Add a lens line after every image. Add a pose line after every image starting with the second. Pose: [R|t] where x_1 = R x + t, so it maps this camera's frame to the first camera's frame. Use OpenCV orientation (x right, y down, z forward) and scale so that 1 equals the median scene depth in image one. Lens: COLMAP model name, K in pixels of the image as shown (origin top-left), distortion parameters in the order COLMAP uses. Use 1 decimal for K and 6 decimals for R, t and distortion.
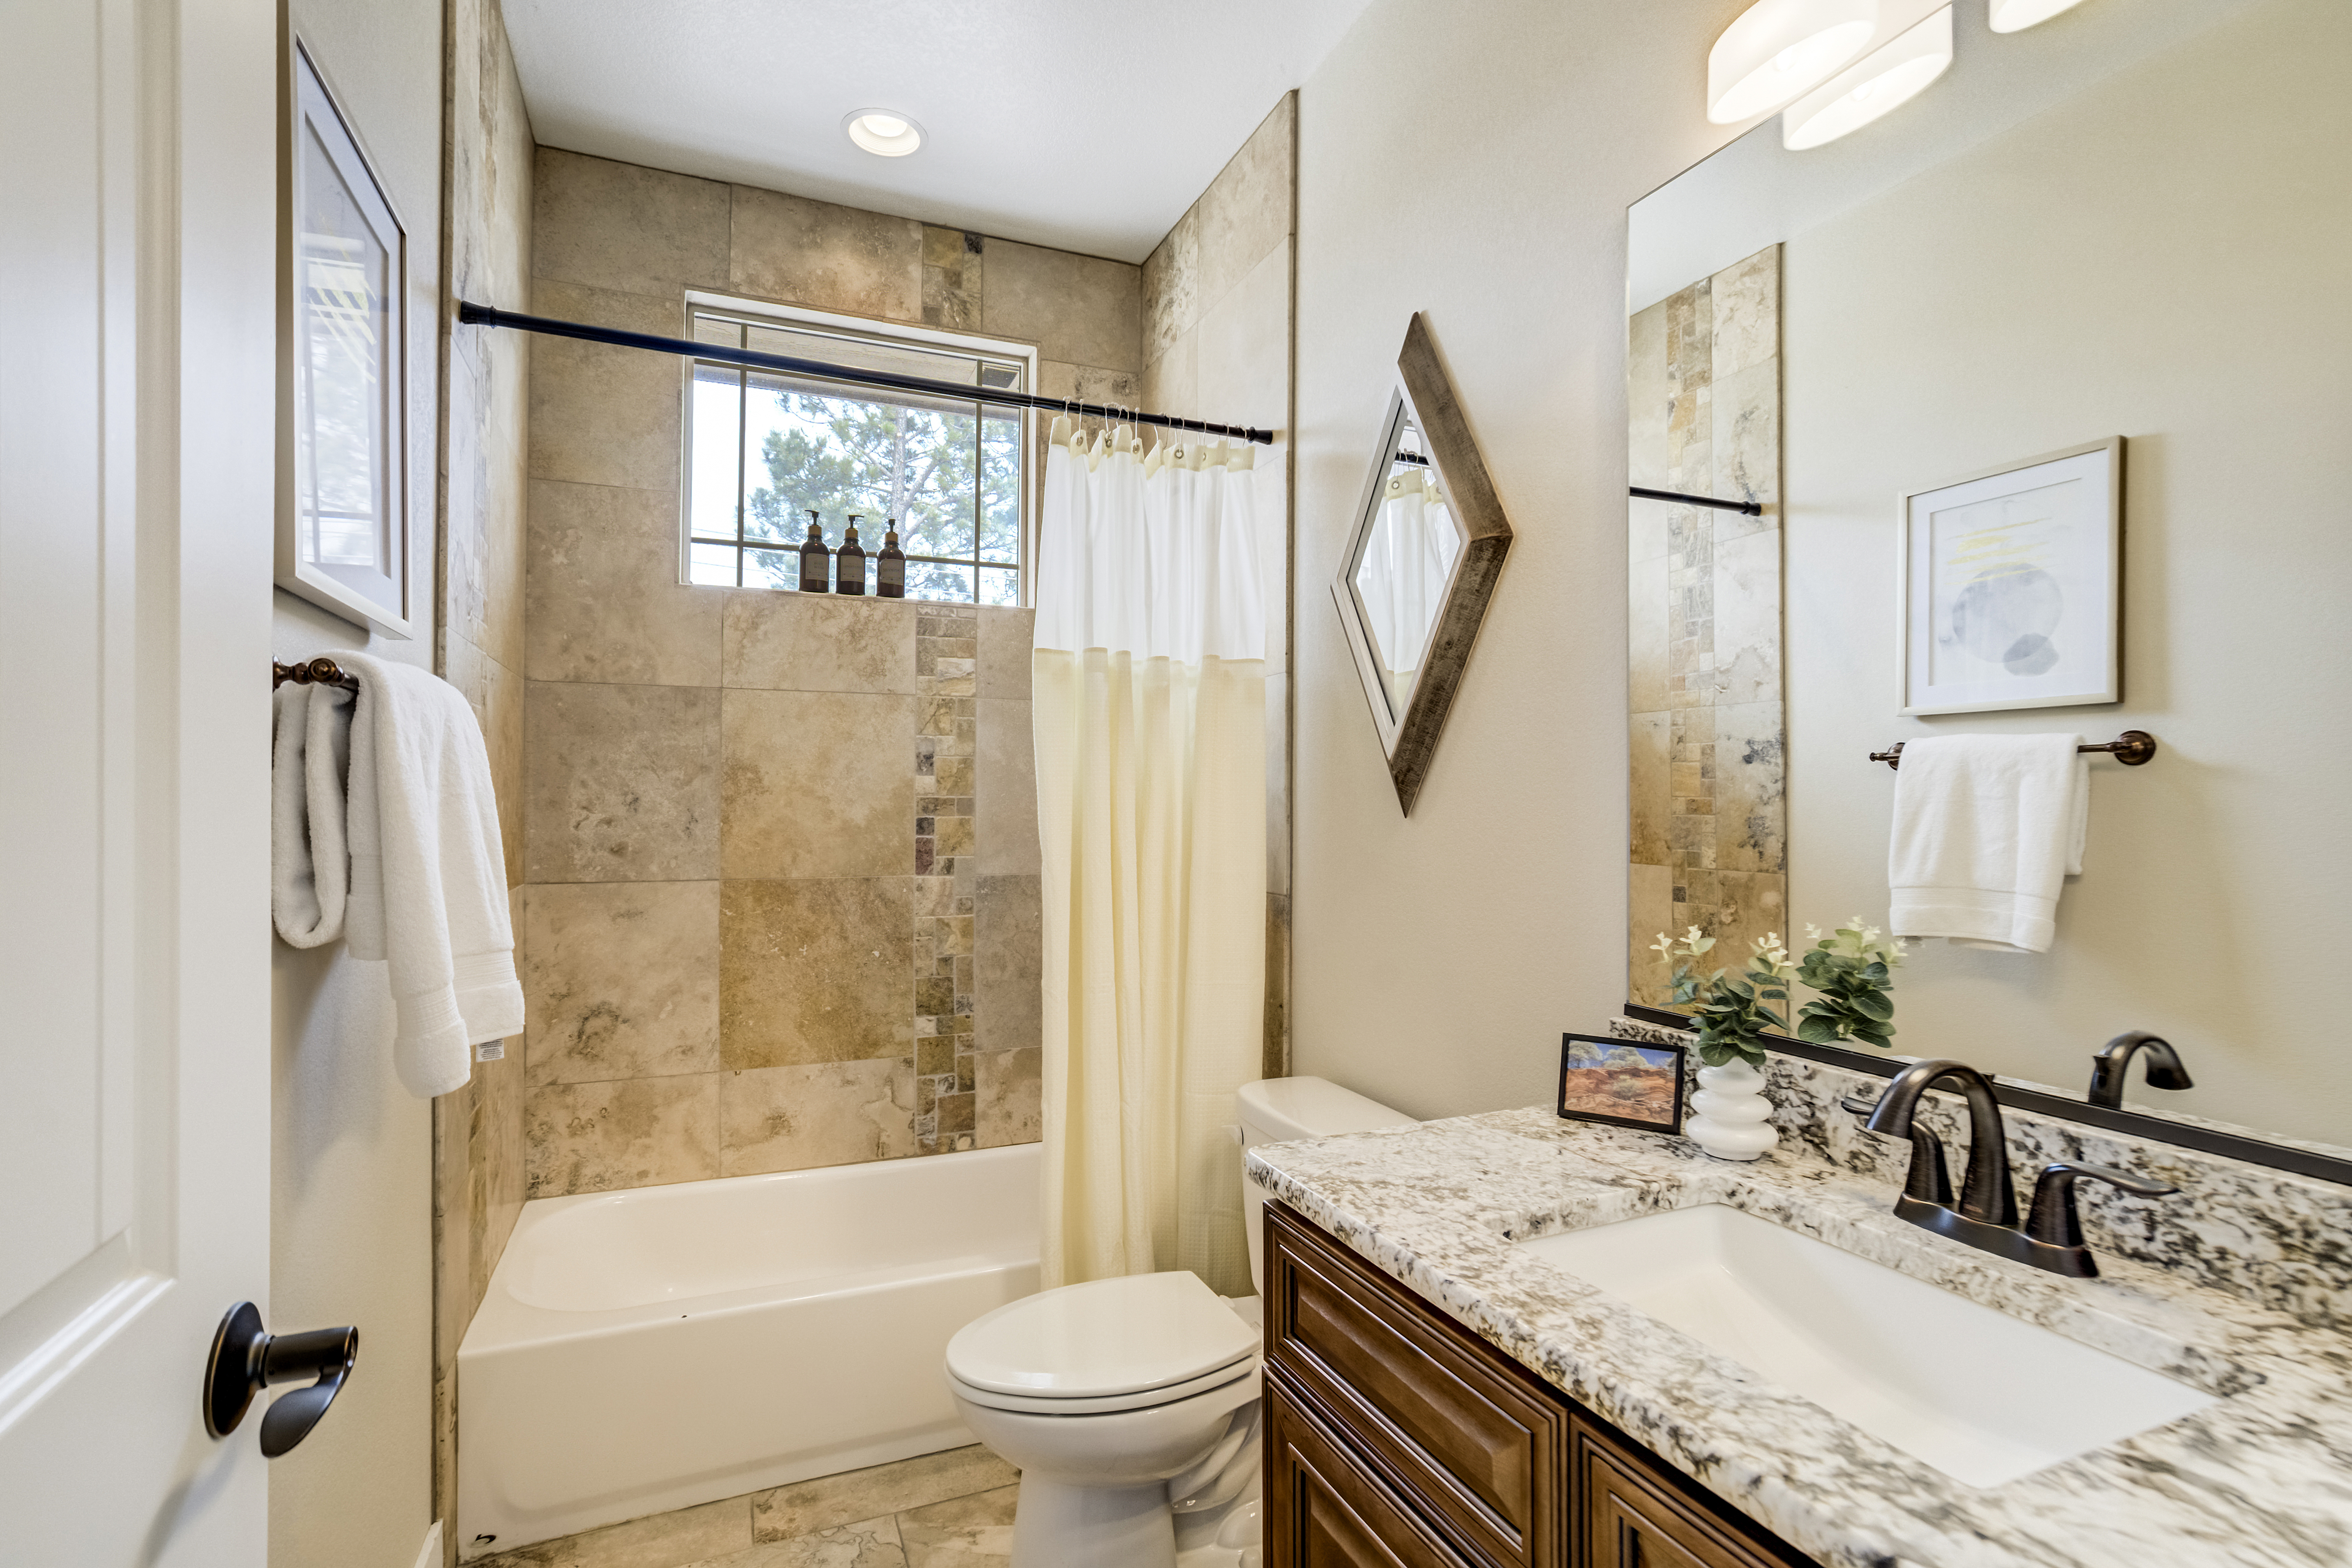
lens RADIAL K [[1115.6, 0, 1176.3], [0, 1115.6, 792.7], [0, 0, 1]] dist [-0.021048, 0.000869]
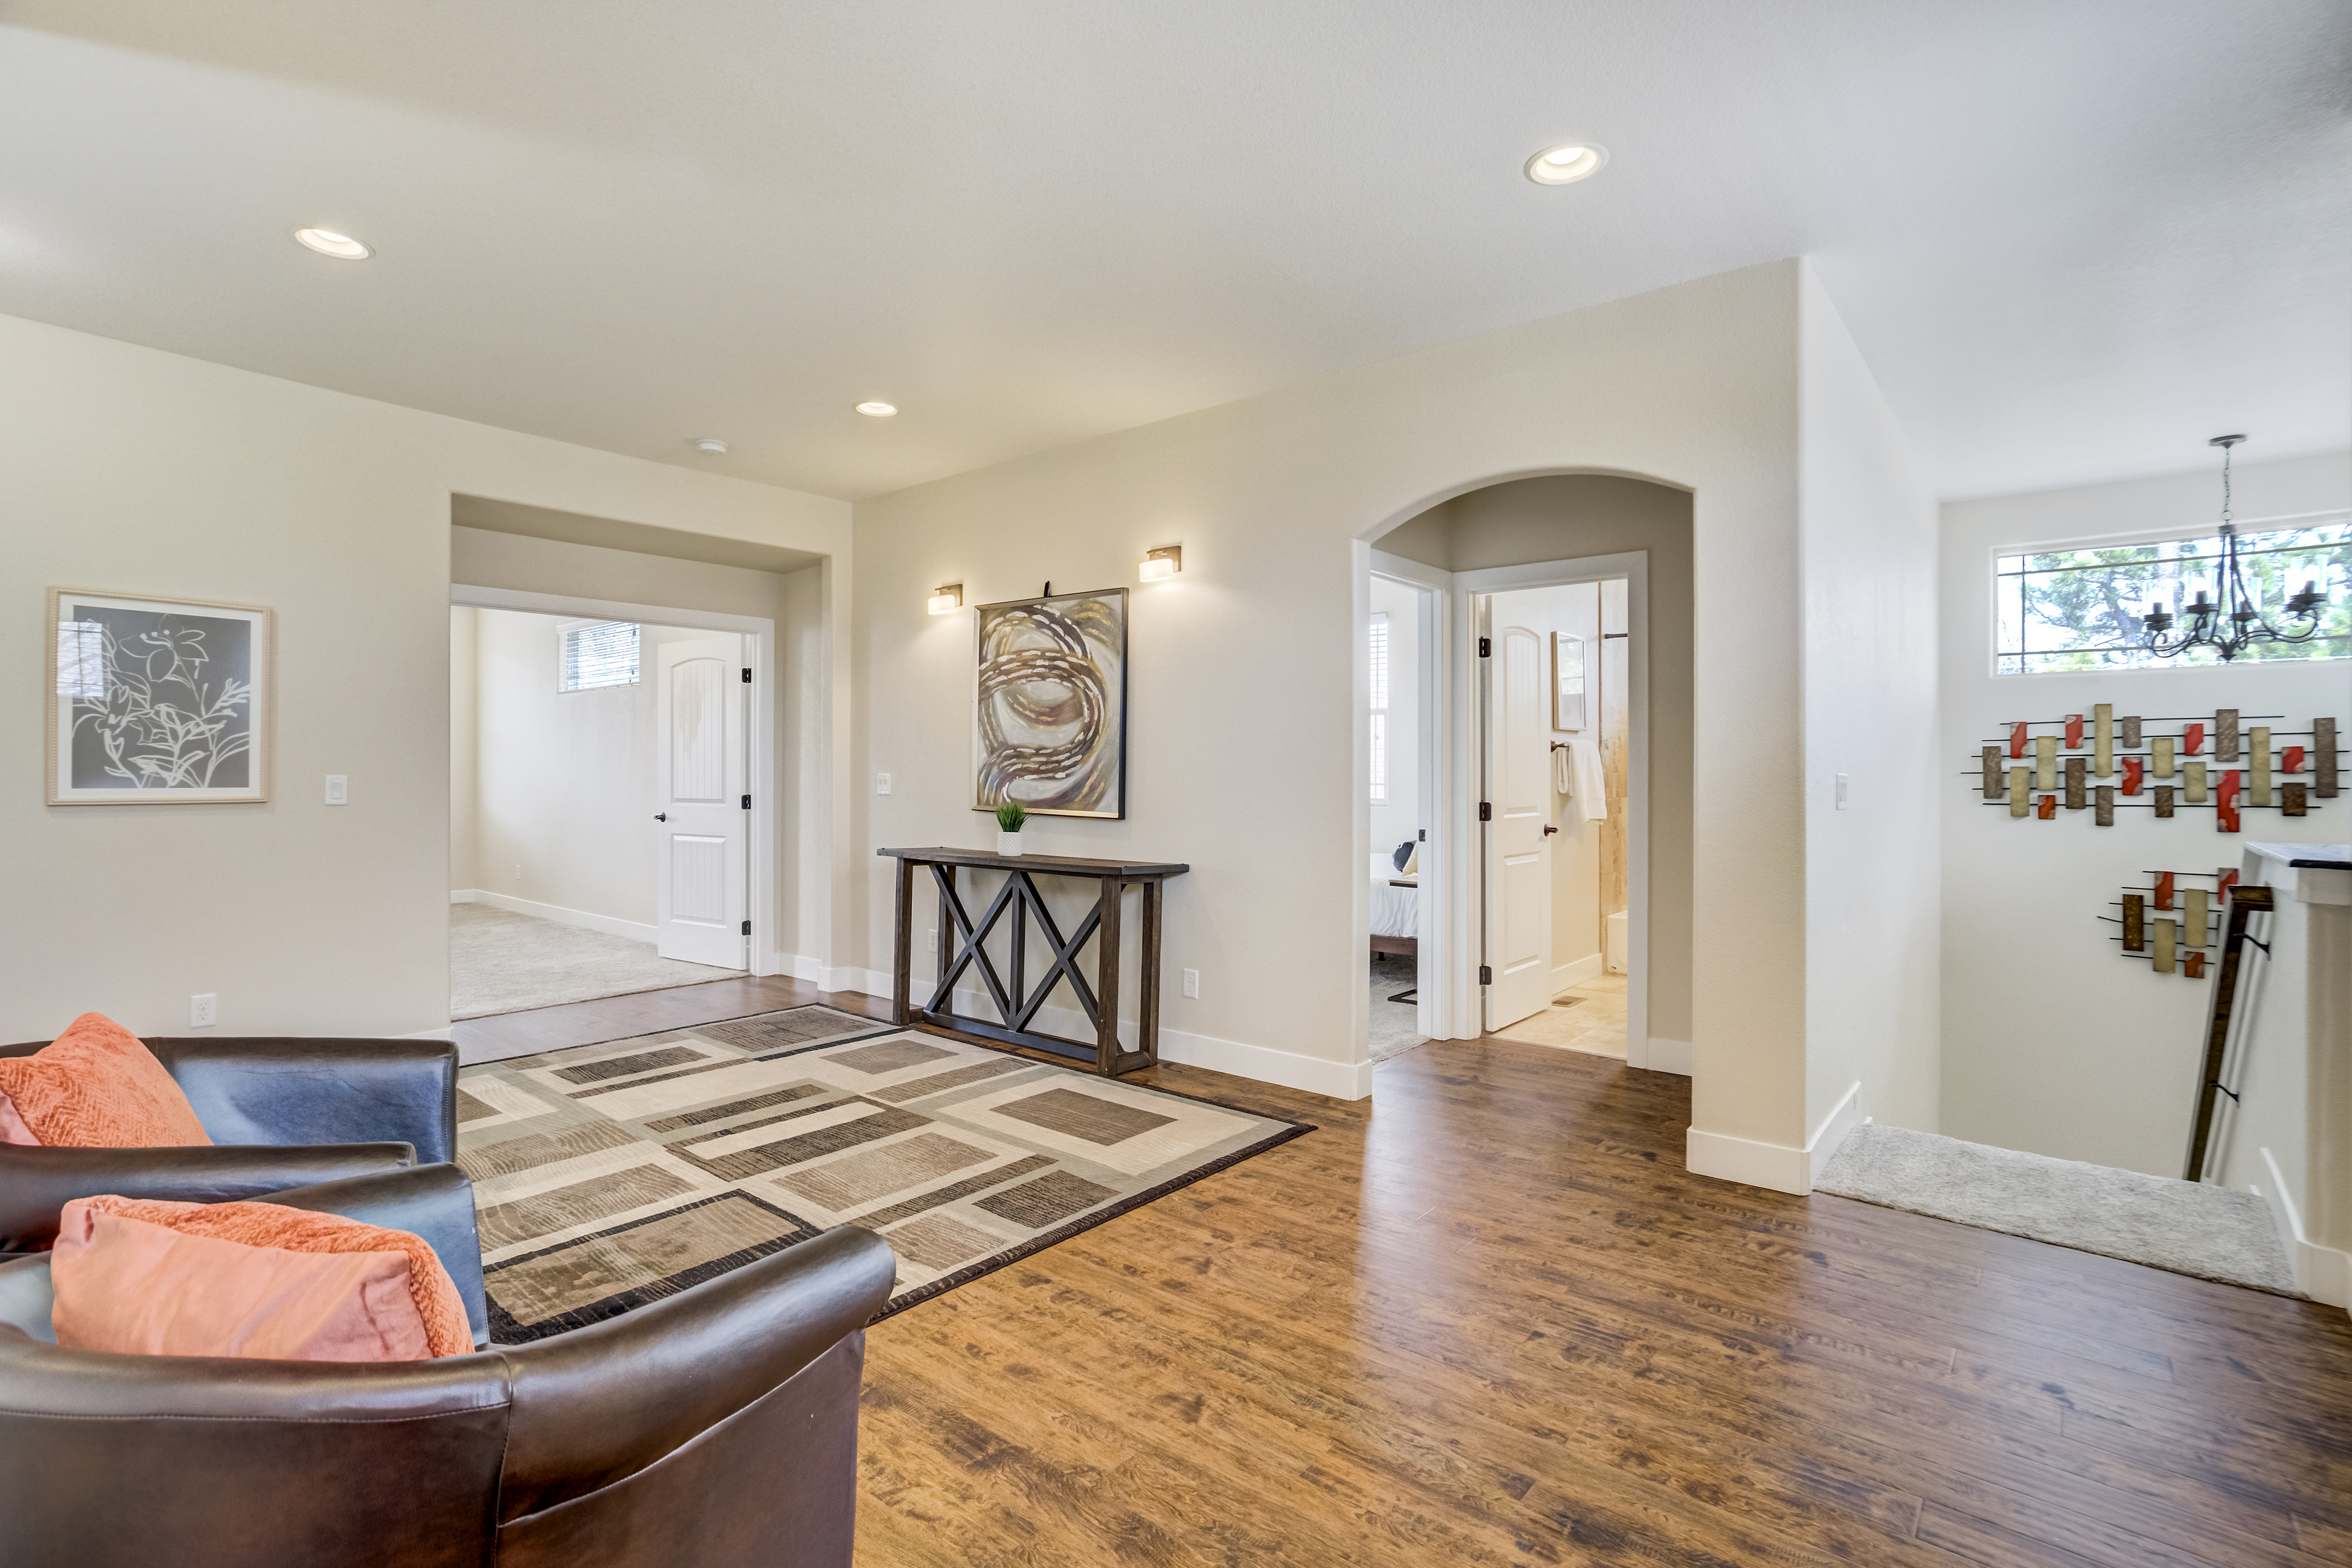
lens RADIAL K [[1115.6, 0, 1169.9], [0, 1115.6, 768.1], [0, 0, 1]] dist [-0.021048, 0.000869]
pose [[0.464320, -0.002675, -0.885663, 2.524030], [0.015074, 0.999874, 0.004883, -0.035809], [0.885539, -0.015618, 0.464303, -2.600685]]
